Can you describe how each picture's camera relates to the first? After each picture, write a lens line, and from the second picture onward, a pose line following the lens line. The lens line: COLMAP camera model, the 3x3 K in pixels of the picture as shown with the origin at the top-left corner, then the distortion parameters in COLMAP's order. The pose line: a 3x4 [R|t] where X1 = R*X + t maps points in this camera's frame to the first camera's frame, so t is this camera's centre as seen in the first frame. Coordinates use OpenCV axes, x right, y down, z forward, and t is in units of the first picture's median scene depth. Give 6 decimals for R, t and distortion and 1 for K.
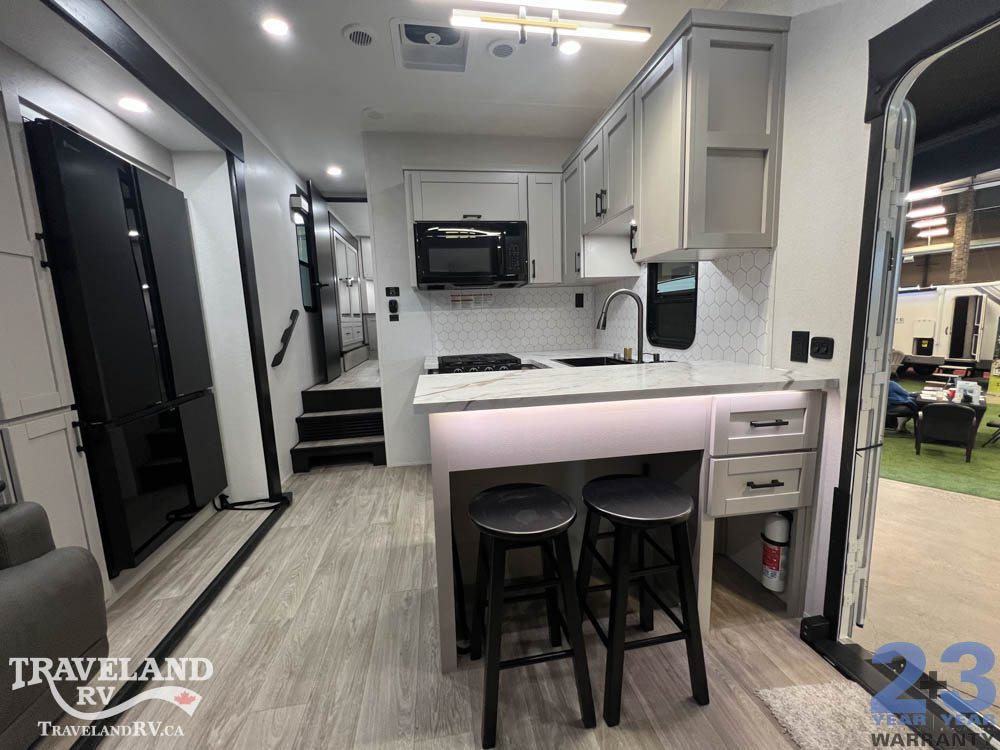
lens RADIAL K [[401.4, 0, 497.2], [0, 401.4, 373.1], [0, 0, 1]] dist [-0.000192, 0.000023]
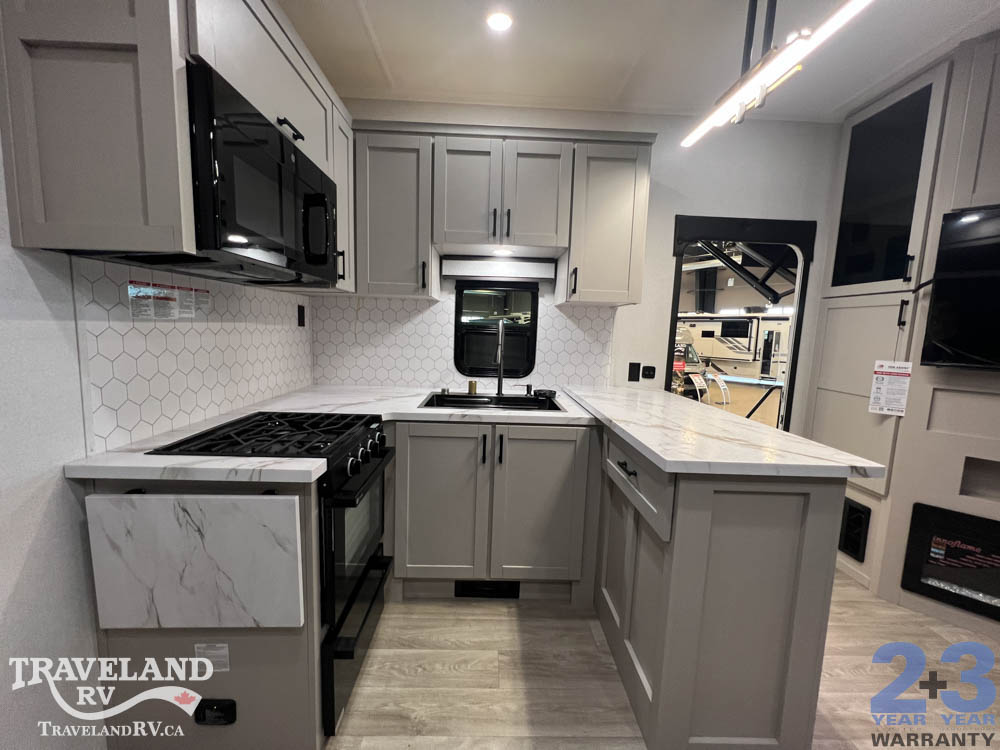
lens RADIAL K [[401.4, 0, 497.2], [0, 401.4, 373.1], [0, 0, 1]] dist [-0.000192, 0.000023]
pose [[0.130135, -0.072941, 0.988810, -0.721350], [0.093922, 0.993713, 0.060942, -0.164889], [-0.987038, 0.084940, 0.136168, 1.023871]]
